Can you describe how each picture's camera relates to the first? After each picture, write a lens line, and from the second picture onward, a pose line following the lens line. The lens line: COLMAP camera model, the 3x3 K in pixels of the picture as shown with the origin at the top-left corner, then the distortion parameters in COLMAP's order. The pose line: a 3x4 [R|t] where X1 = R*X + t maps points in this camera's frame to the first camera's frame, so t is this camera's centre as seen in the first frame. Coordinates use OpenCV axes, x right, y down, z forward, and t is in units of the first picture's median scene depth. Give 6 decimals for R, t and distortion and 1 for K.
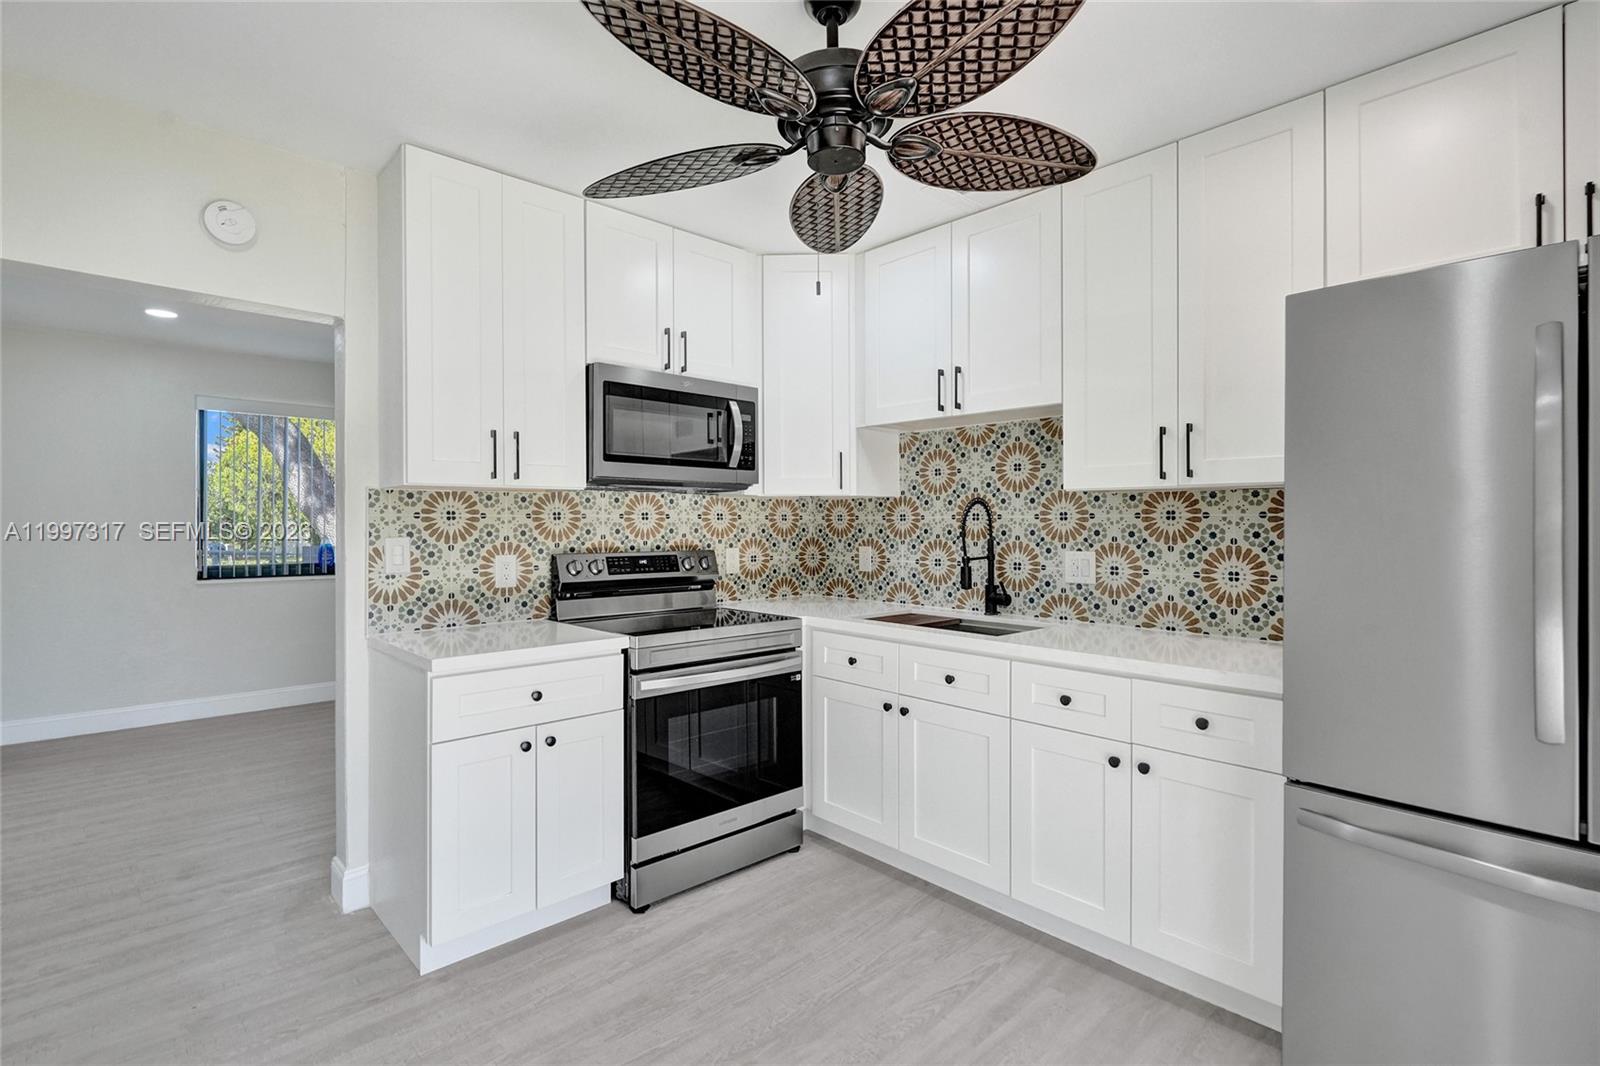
lens RADIAL K [[749.3, 0, 808.1], [0, 749.3, 519.3], [0, 0, 1]] dist [-0.004663, 0.002018]
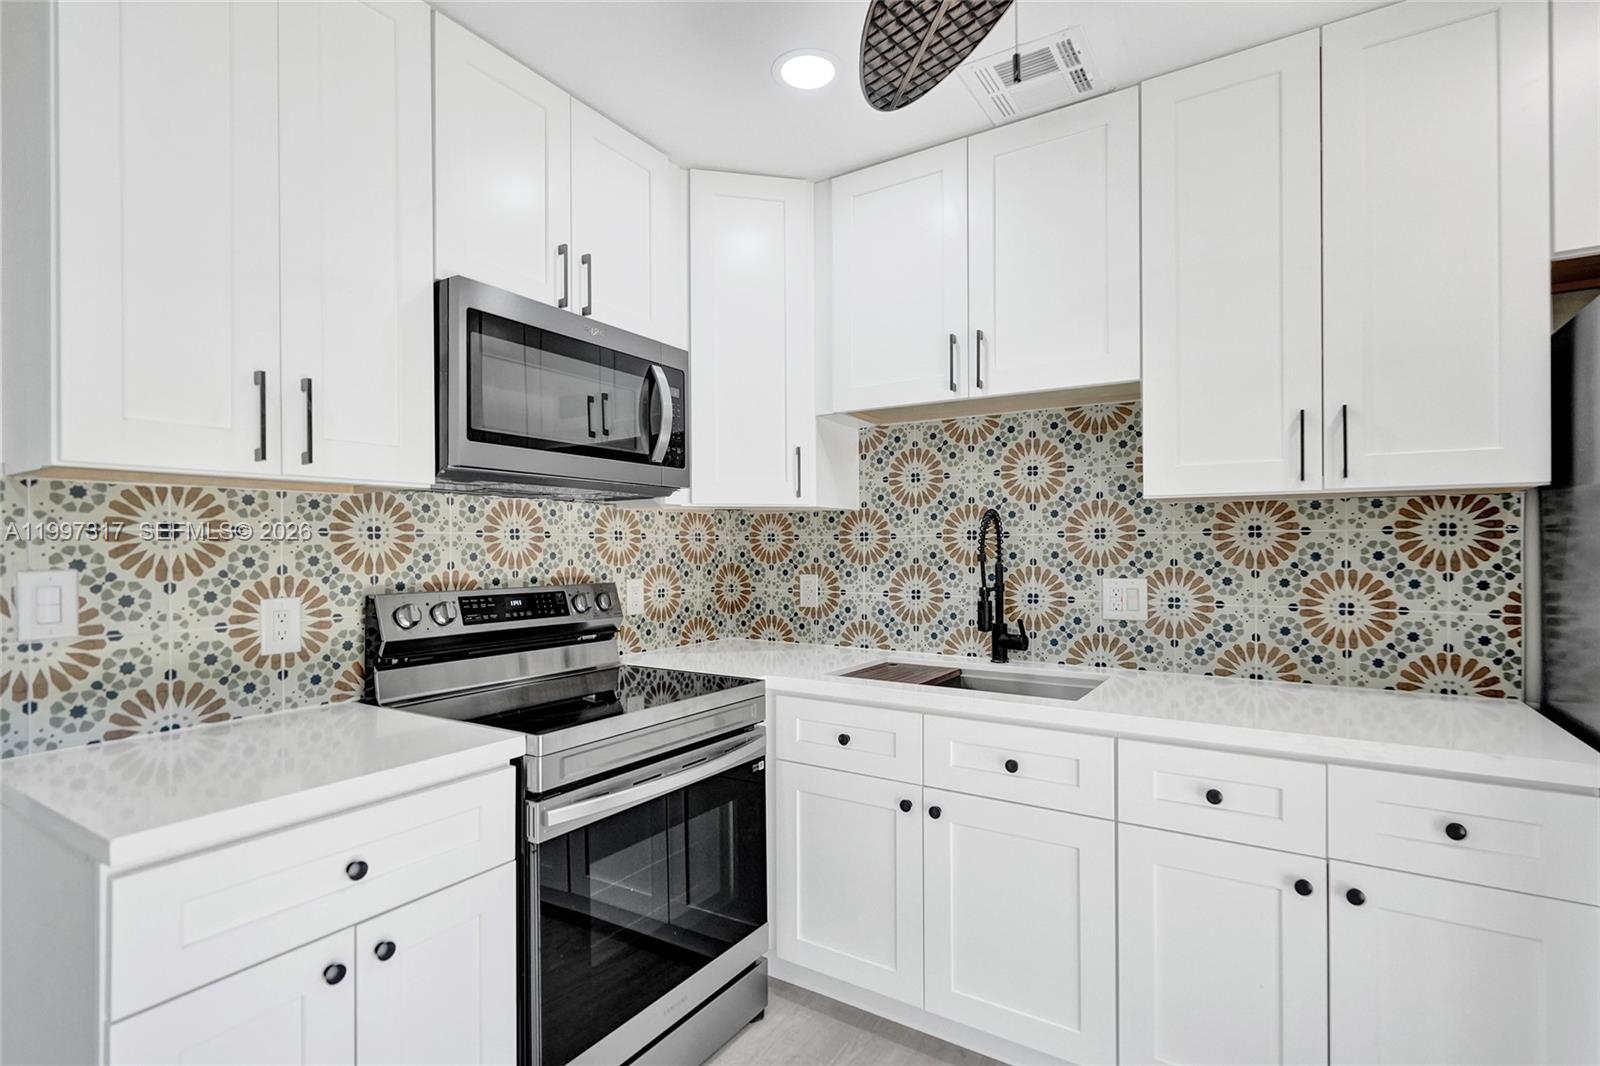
lens RADIAL K [[749.3, 0, 806.5], [0, 749.3, 543.5], [0, 0, 1]] dist [-0.004663, 0.002018]
pose [[0.970262, -0.002192, 0.242049, -0.144742], [0.002452, 0.999997, -0.000772, 0.006274], [-0.242046, 0.001343, 0.970264, 0.328708]]
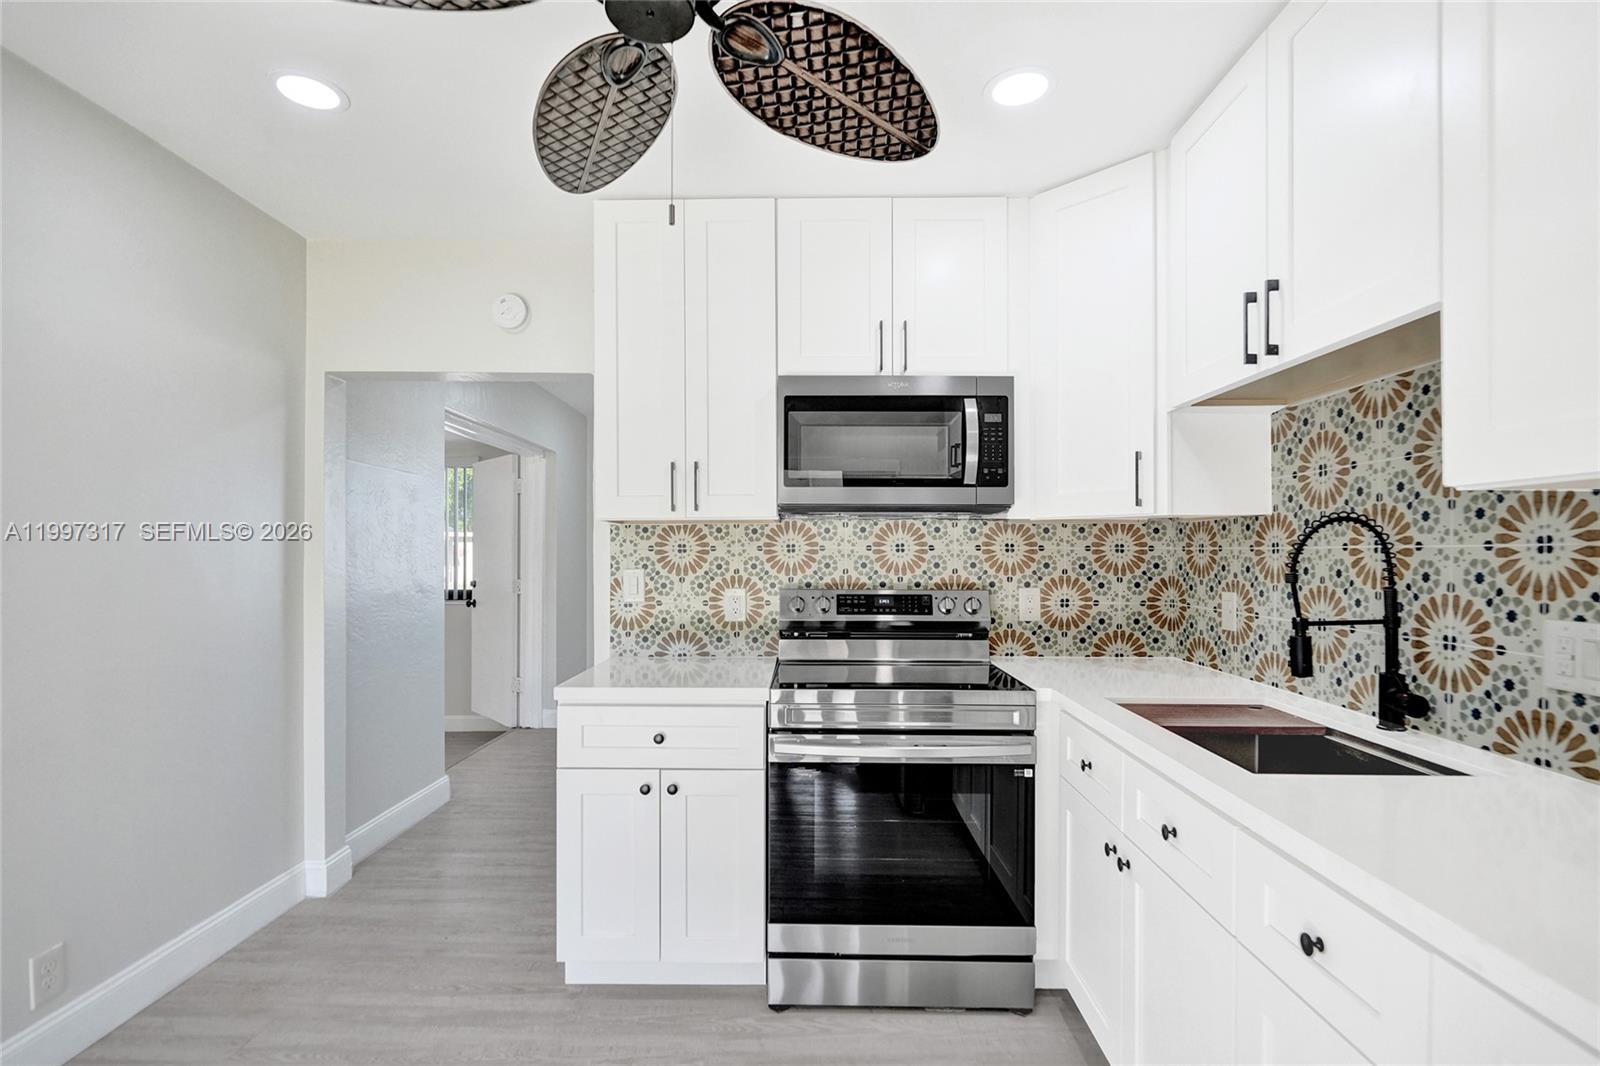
lens RADIAL K [[749.3, 0, 810.1], [0, 749.3, 558.7], [0, 0, 1]] dist [-0.004663, 0.002018]
pose [[0.721479, 0.005763, -0.692412, 0.341005], [0.002667, 0.999935, 0.011101, -0.001675], [0.692431, -0.009856, 0.721417, 0.356374]]
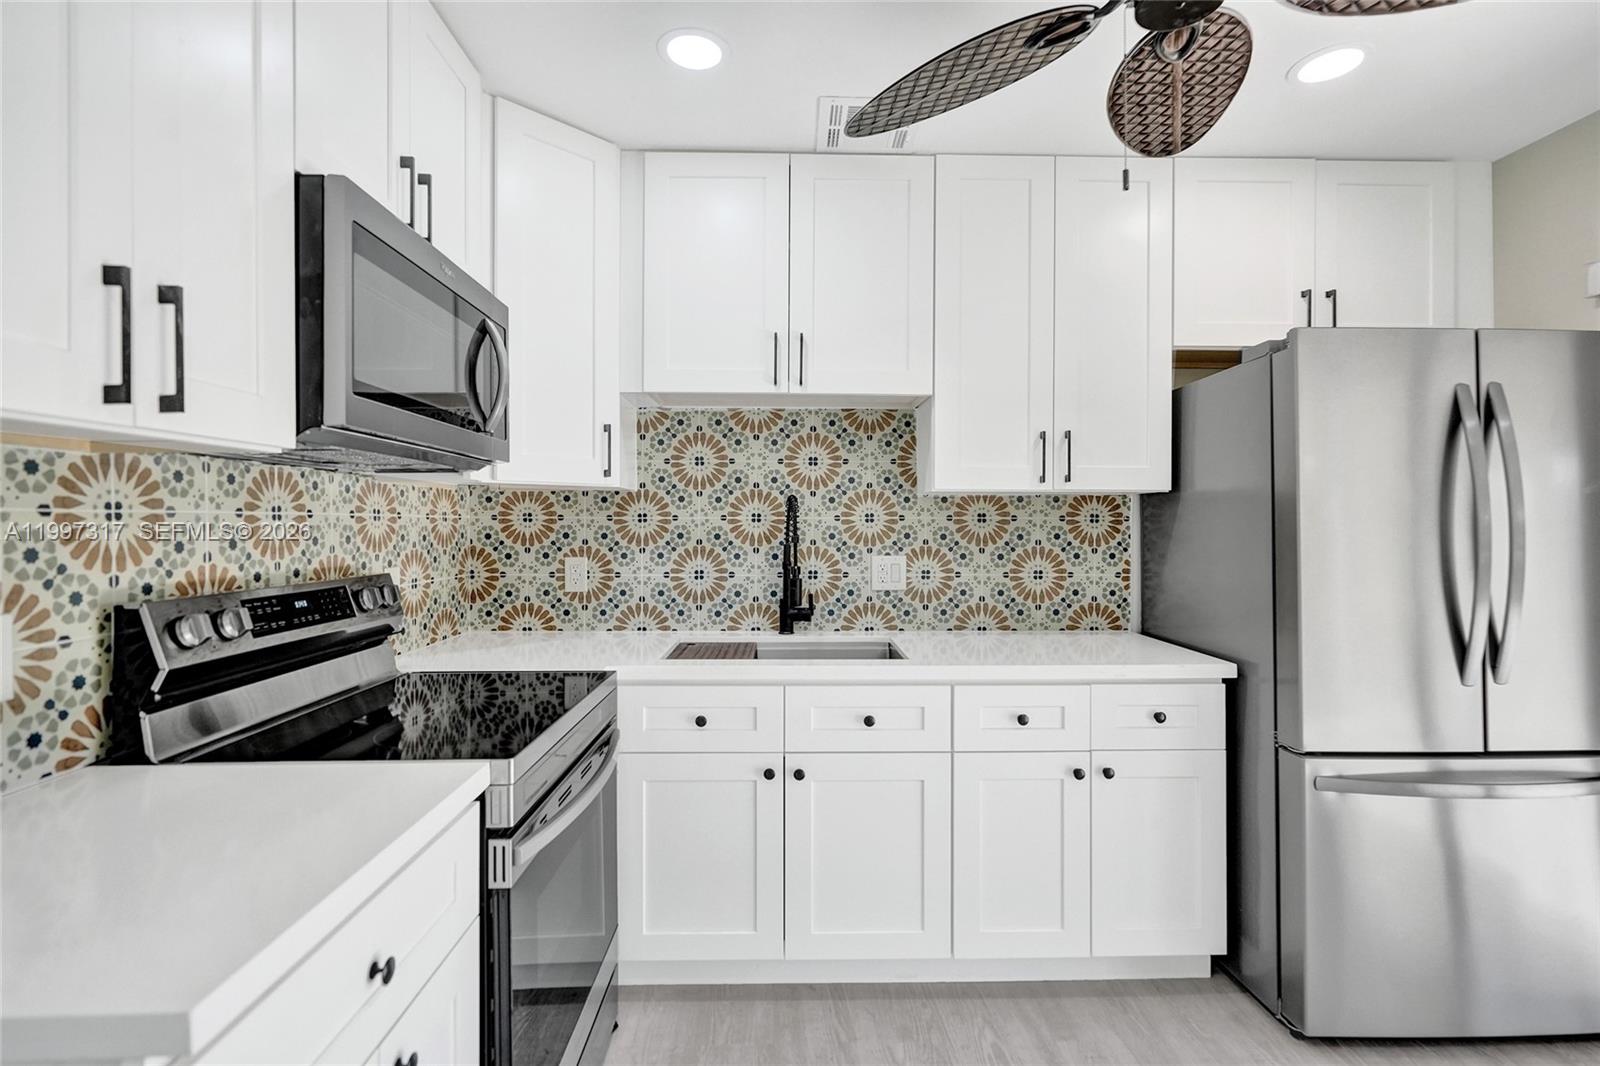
lens RADIAL K [[749.3, 0, 805.0], [0, 749.3, 521.0], [0, 0, 1]] dist [-0.004663, 0.002018]
pose [[0.670780, 0.001983, 0.741654, -0.401433], [-0.005495, 0.999982, 0.002296, -0.002084], [-0.741636, -0.005616, 0.670779, 0.453674]]
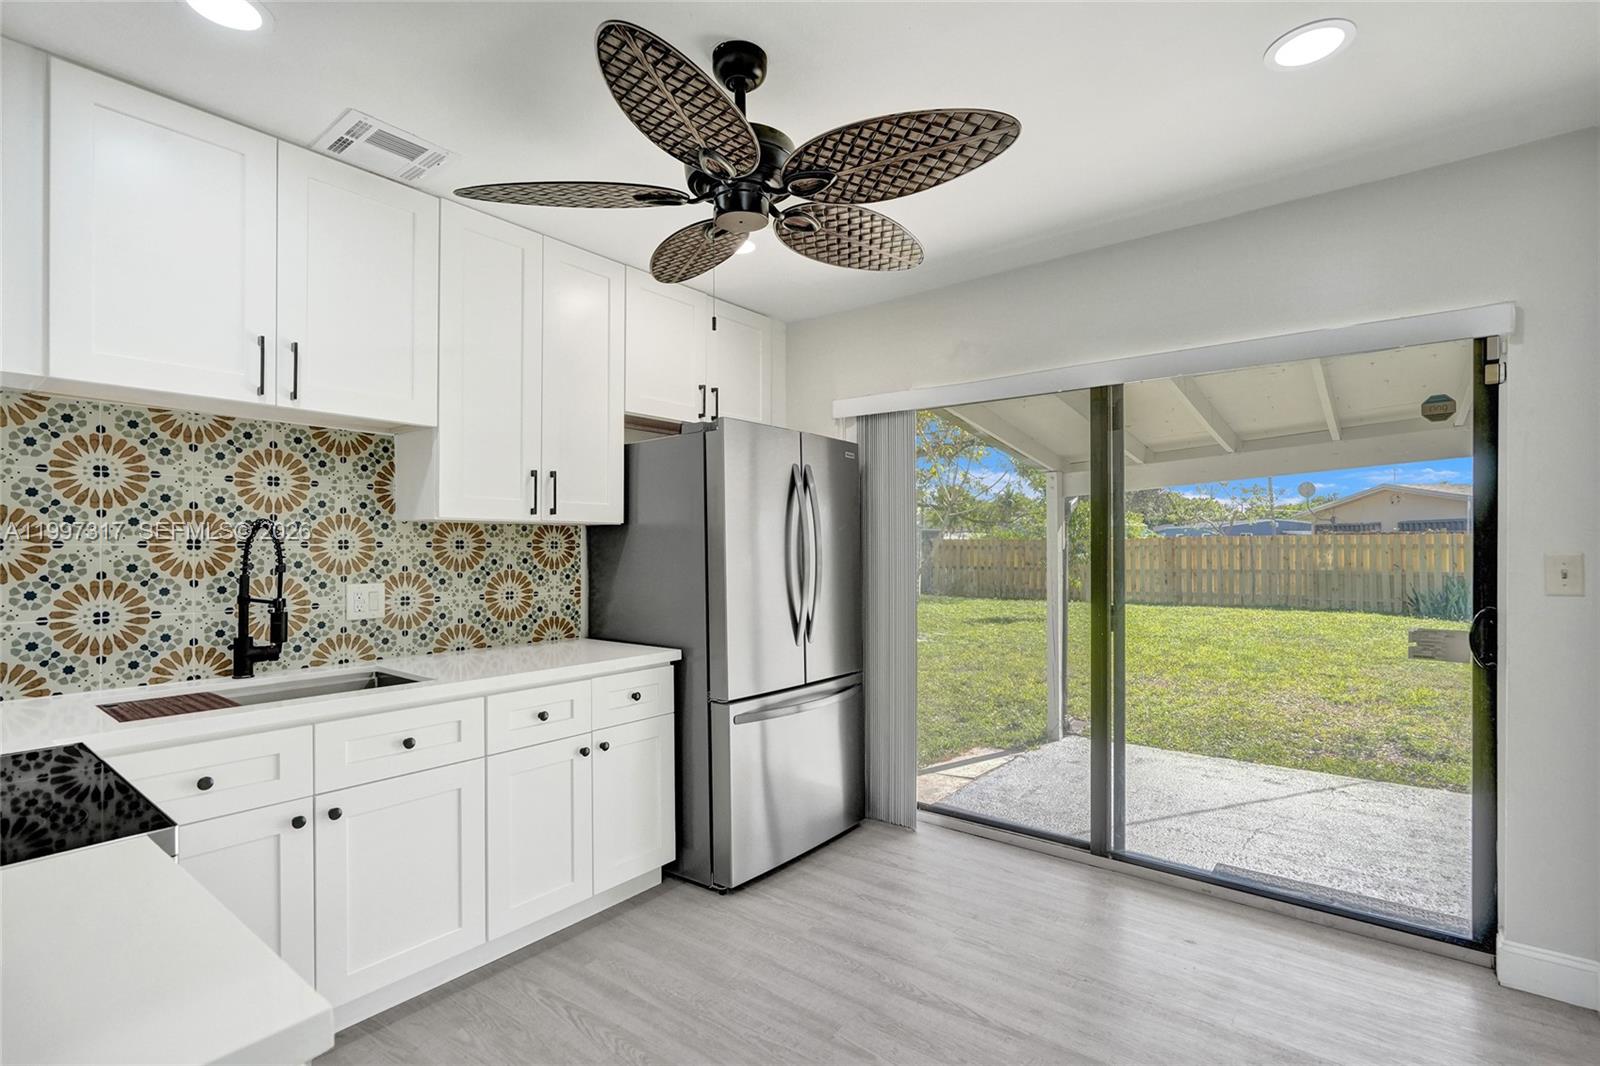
lens RADIAL K [[749.3, 0, 798.0], [0, 749.3, 547.6], [0, 0, 1]] dist [-0.004663, 0.002018]
pose [[-0.137491, -0.000923, 0.990503, -0.606069], [-0.004440, 0.999990, 0.000315, -0.003301], [-0.990493, -0.004354, -0.137494, 0.610641]]
